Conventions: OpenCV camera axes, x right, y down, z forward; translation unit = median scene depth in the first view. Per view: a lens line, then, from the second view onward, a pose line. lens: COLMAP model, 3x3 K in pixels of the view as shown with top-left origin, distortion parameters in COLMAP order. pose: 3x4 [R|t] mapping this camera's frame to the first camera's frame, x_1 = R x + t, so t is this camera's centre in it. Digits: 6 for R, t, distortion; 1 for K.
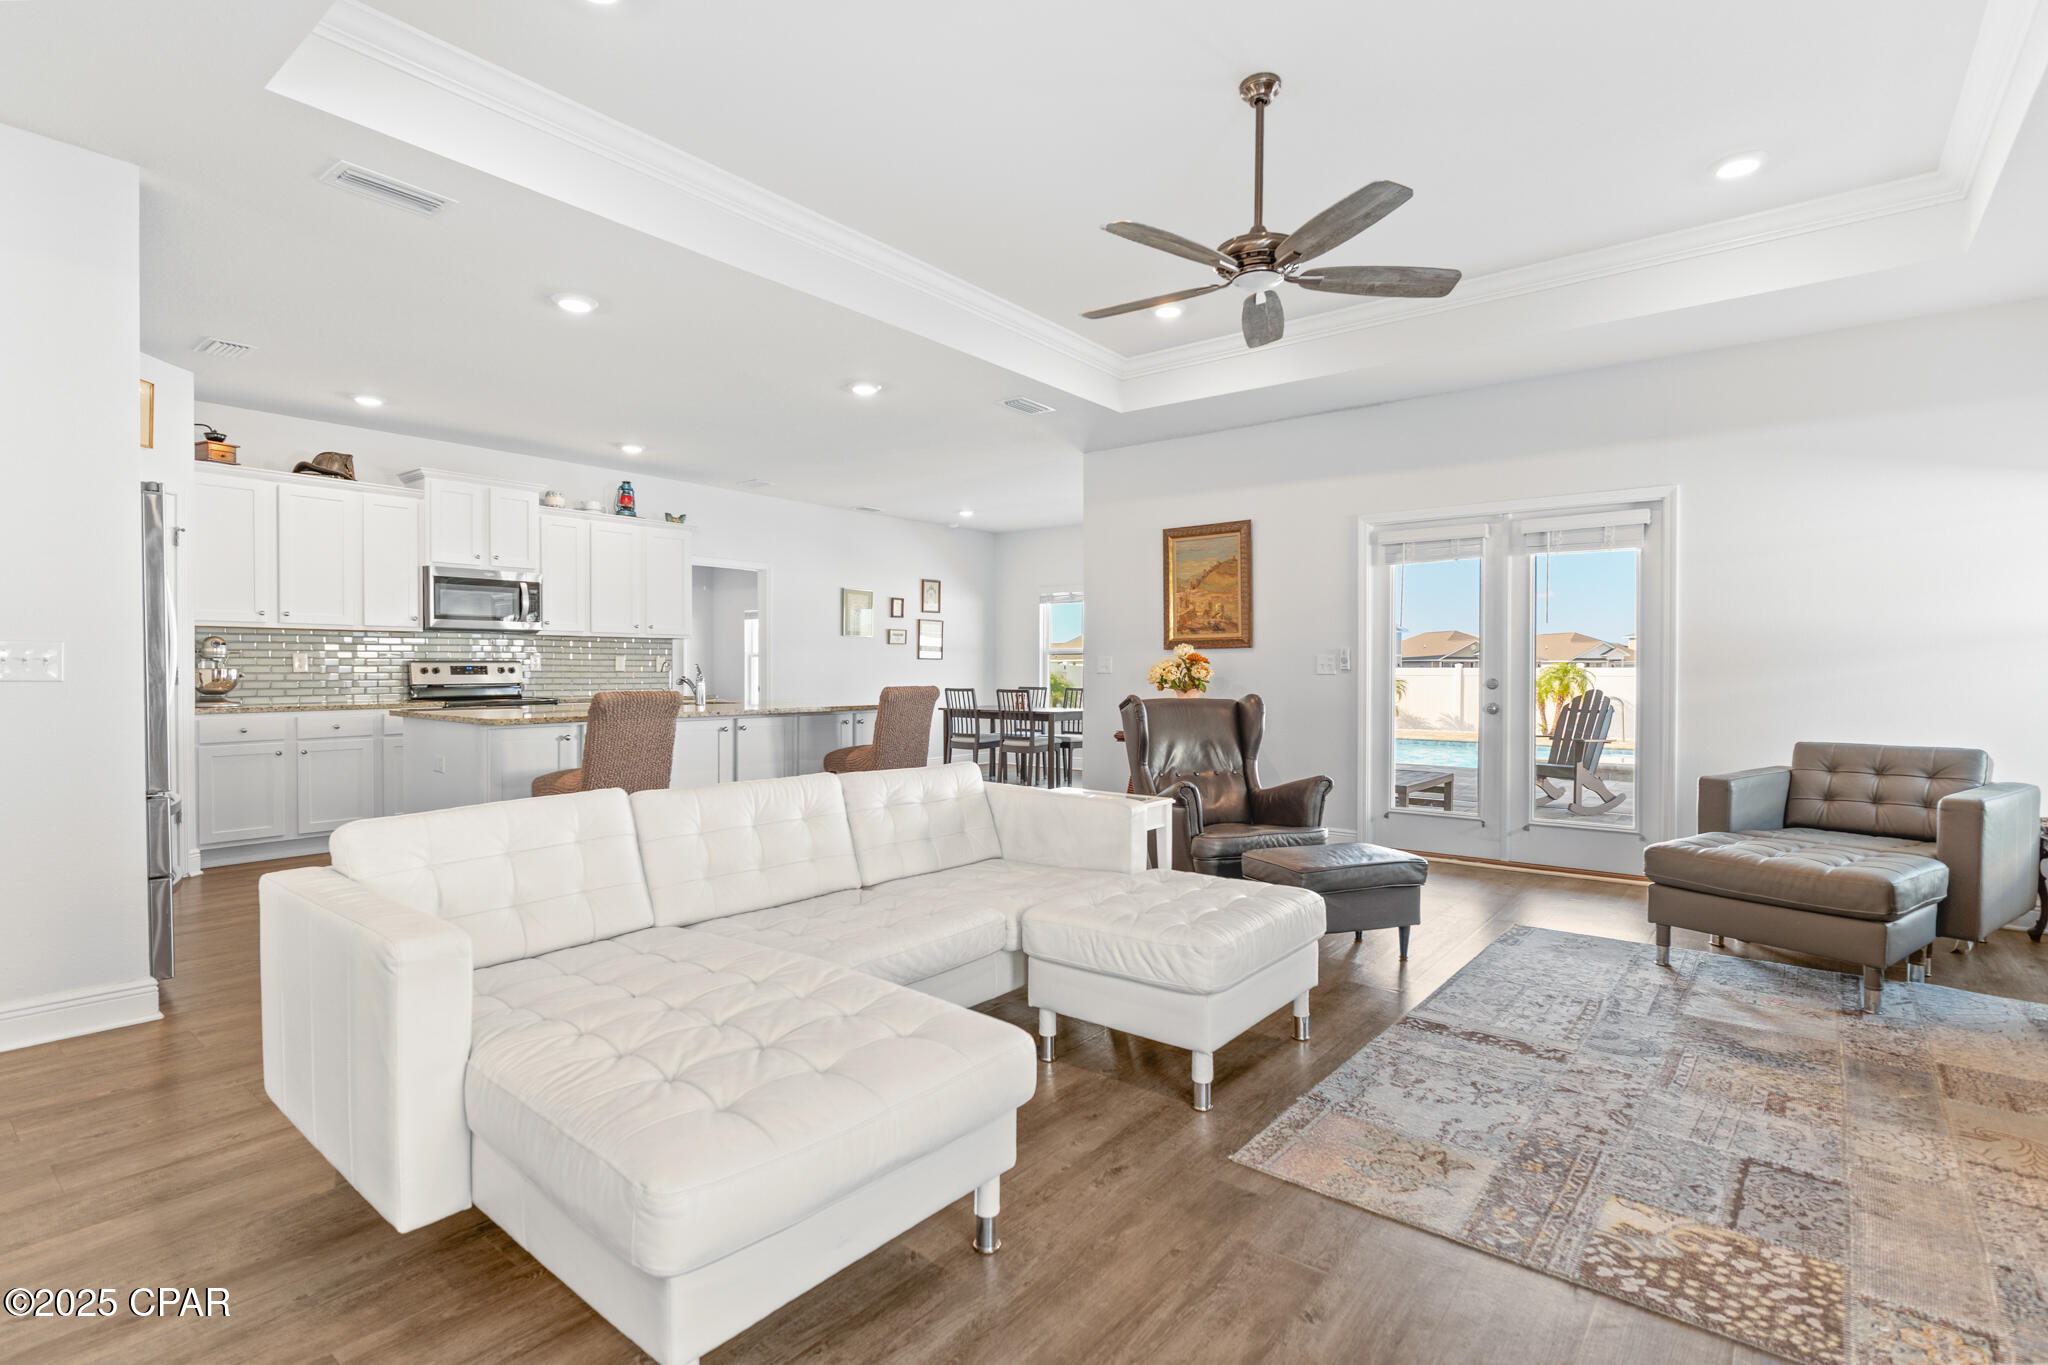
lens RADIAL K [[982.8, 0, 1024.0], [0, 982.8, 682.5], [0, 0, 1]] dist [-0.001801, -0.000742]
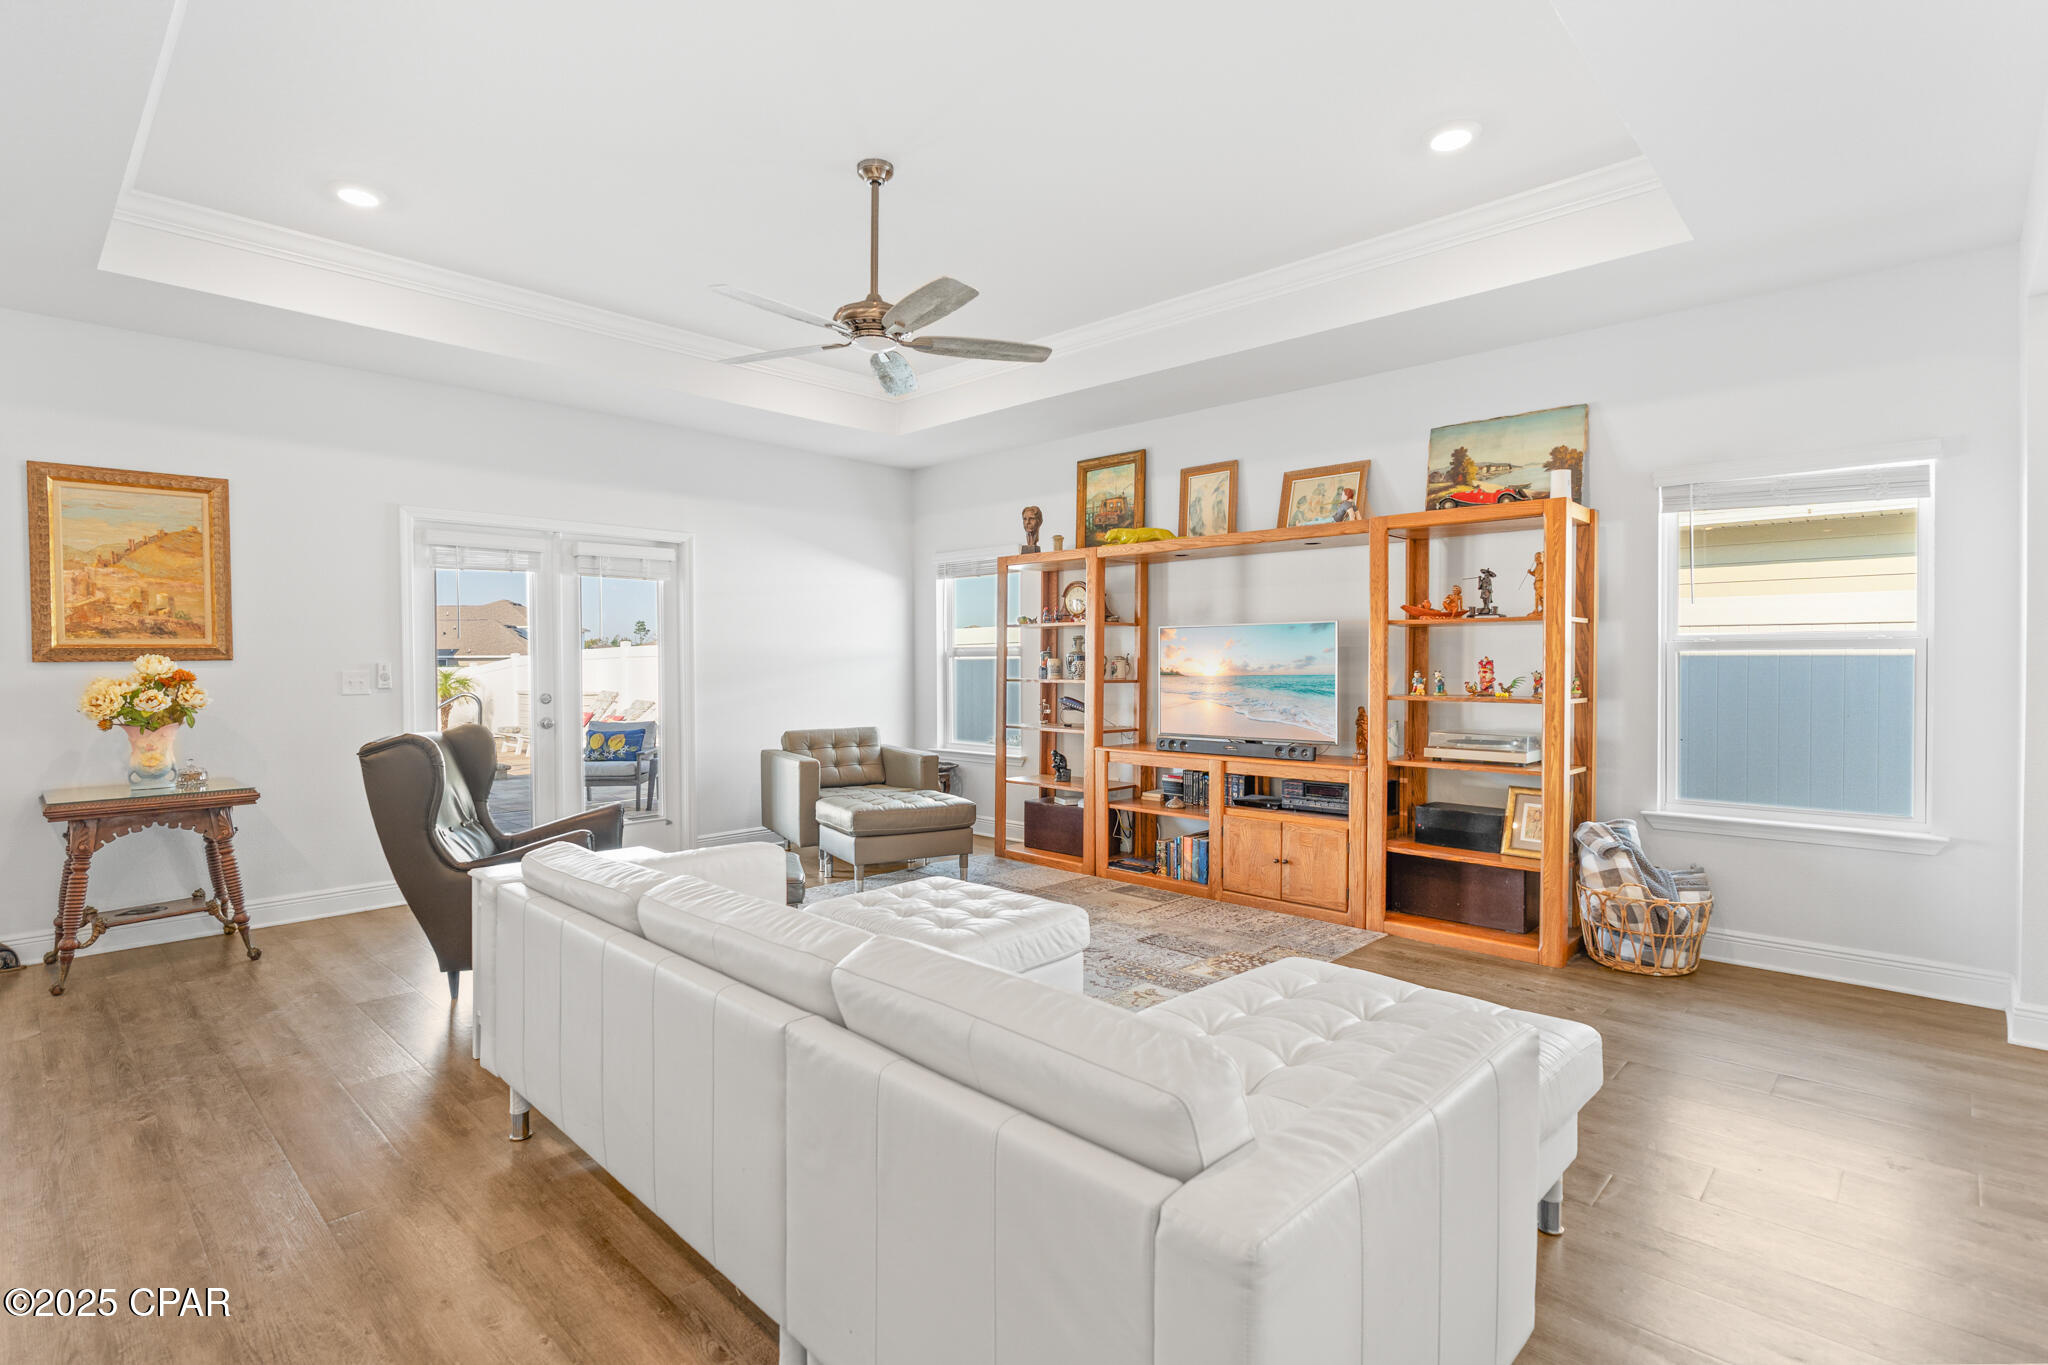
lens RADIAL K [[991.3, 0, 1015.1], [0, 991.3, 679.9], [0, 0, 1]] dist [-0.000685, -0.000044]
pose [[0.092571, -0.019256, 0.995520, -0.449151], [0.018944, 0.999666, 0.017575, -0.024323], [-0.995526, 0.017232, 0.092904, 0.387816]]
